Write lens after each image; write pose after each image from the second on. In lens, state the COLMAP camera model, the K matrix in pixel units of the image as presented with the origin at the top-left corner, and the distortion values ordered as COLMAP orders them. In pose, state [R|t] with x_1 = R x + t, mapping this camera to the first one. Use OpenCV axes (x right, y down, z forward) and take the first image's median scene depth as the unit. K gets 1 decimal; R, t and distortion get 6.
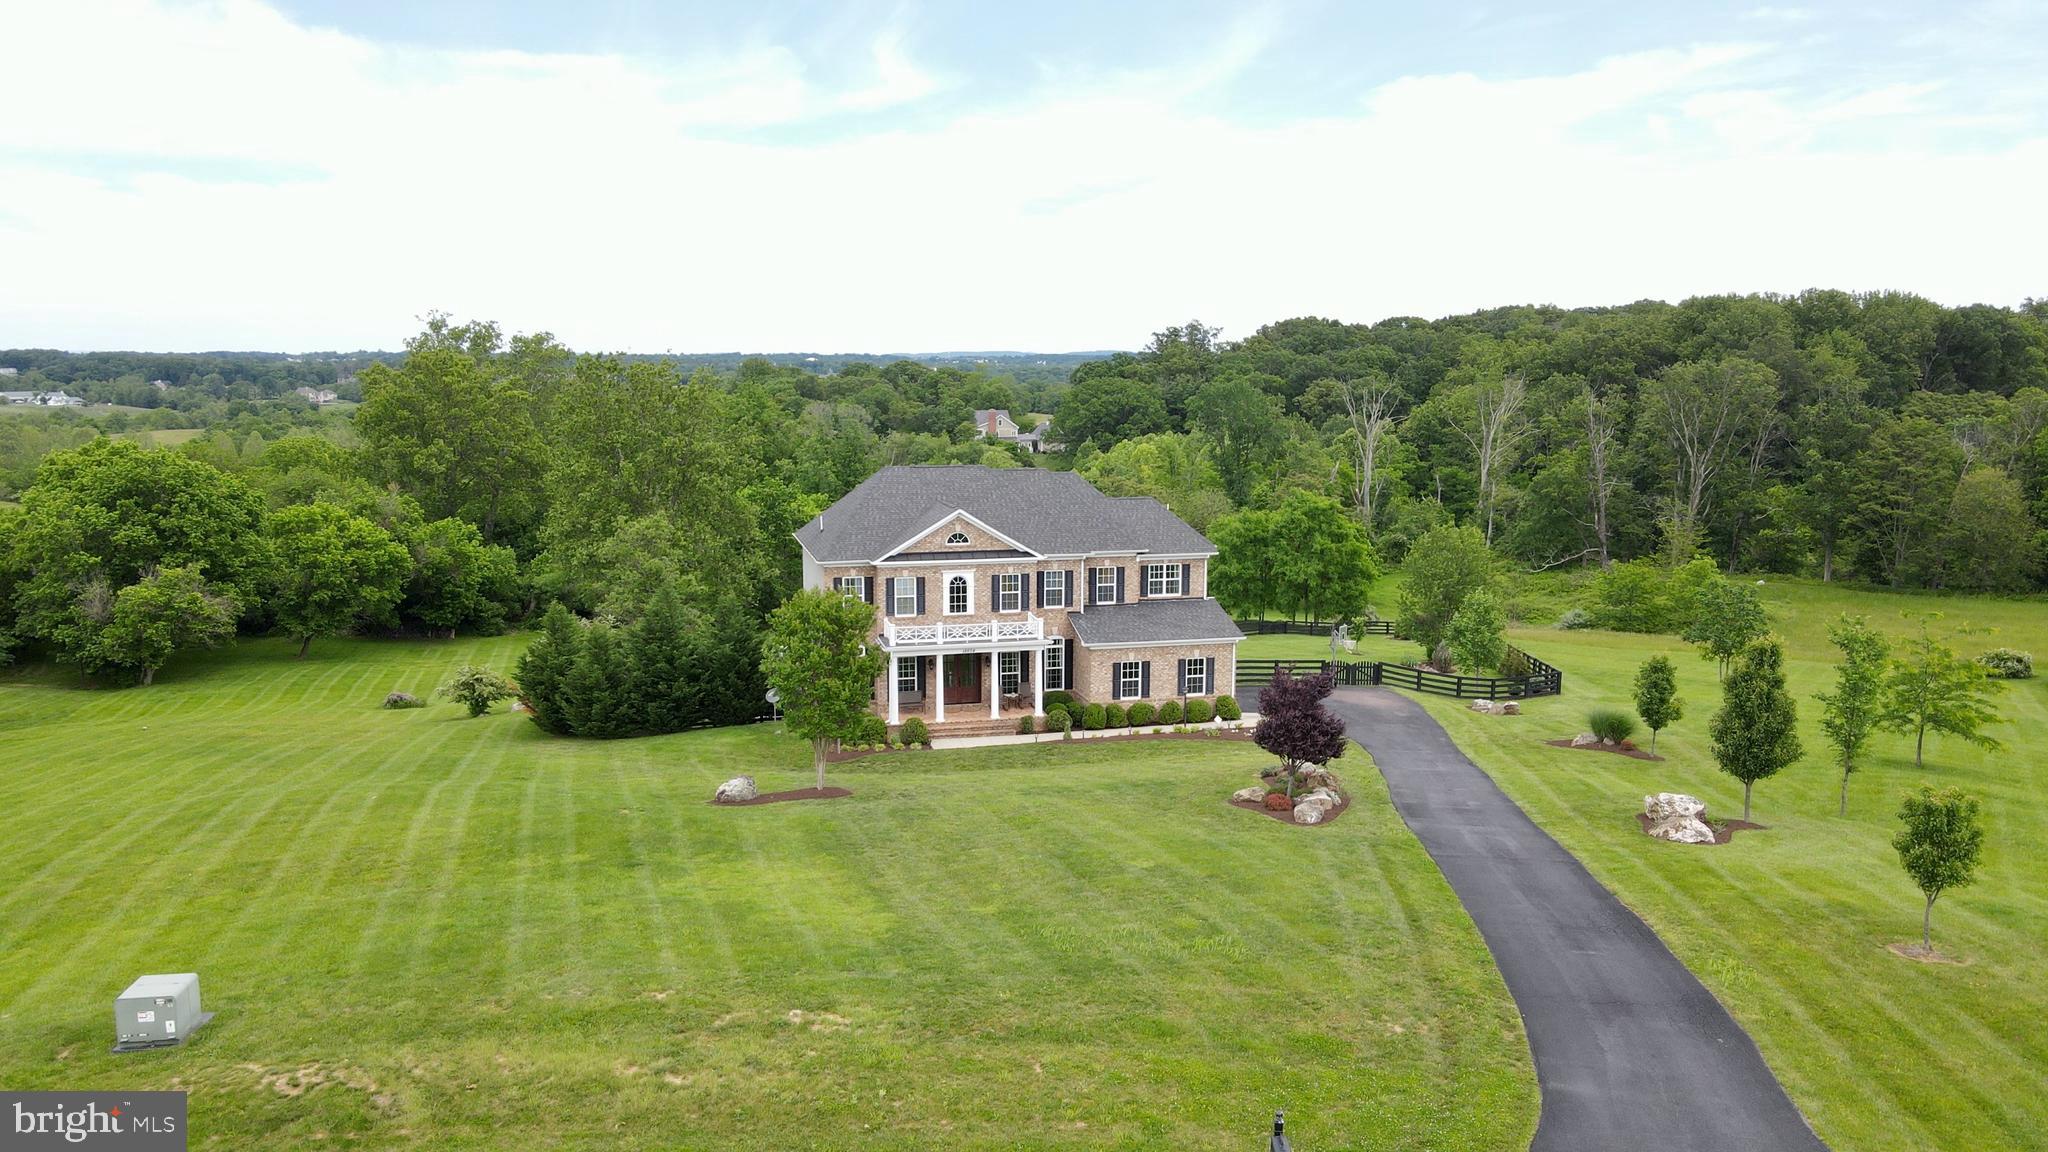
lens RADIAL K [[1511.7, 0, 1023.3], [0, 1511.7, 601.6], [0, 0, 1]] dist [0.004655, 0.011840]
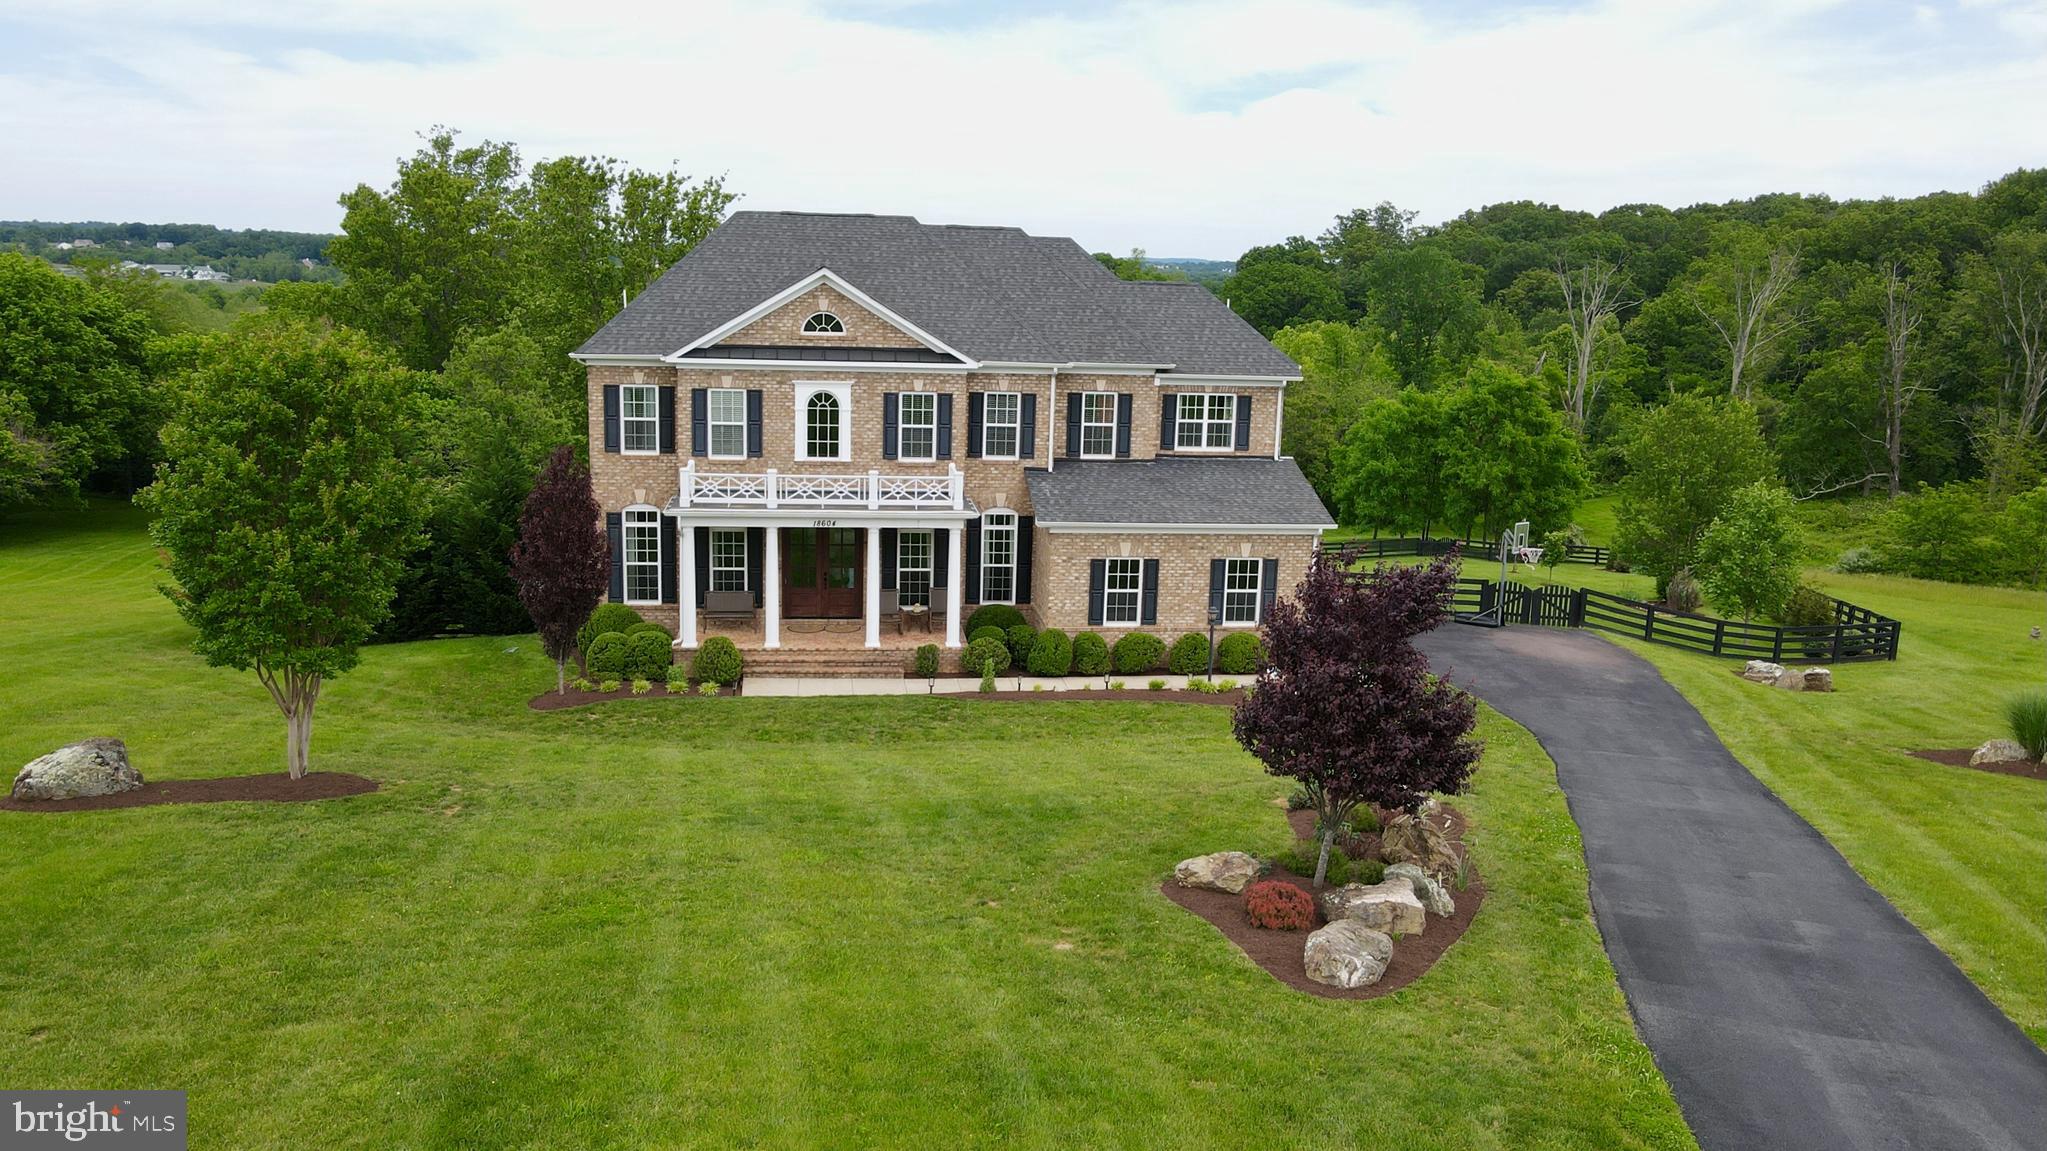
lens RADIAL K [[1606.9, 0, 1022.6], [0, 1606.9, 605.0], [0, 0, 1]] dist [0.006734, 0.007250]
pose [[0.993261, 0.051612, -0.103776, 0.094793], [-0.046455, 0.997591, 0.051513, 0.027521], [0.106185, -0.046345, 0.993266, 0.399179]]
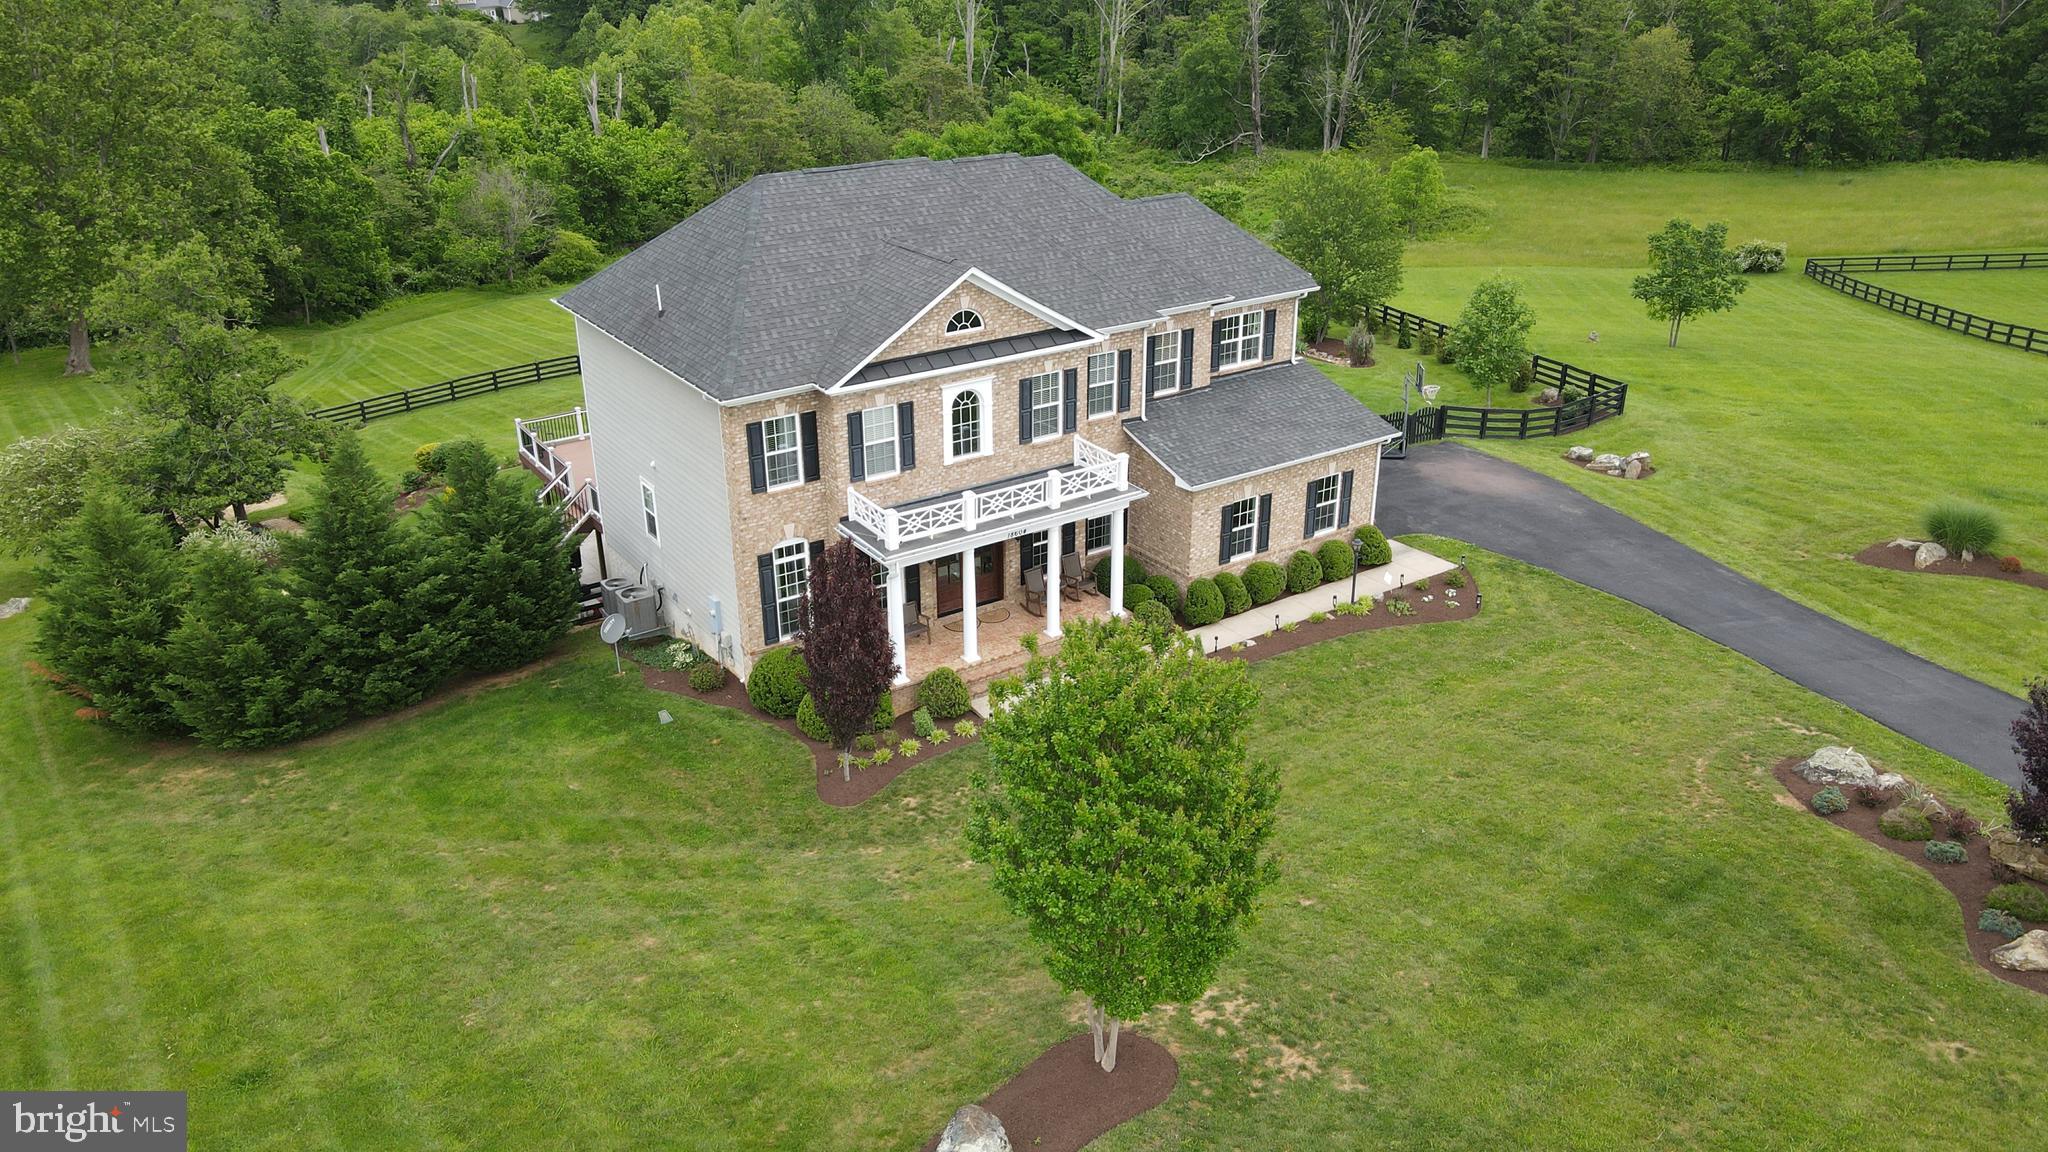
lens RADIAL K [[1507.3, 0, 1021.7], [0, 1507.3, 607.8], [0, 0, 1]] dist [-0.001299, 0.013276]
pose [[0.938152, -0.154341, 0.309919, -0.198741], [0.061404, 0.955122, 0.289779, -0.095310], [-0.340735, -0.252826, 0.905527, 0.473449]]
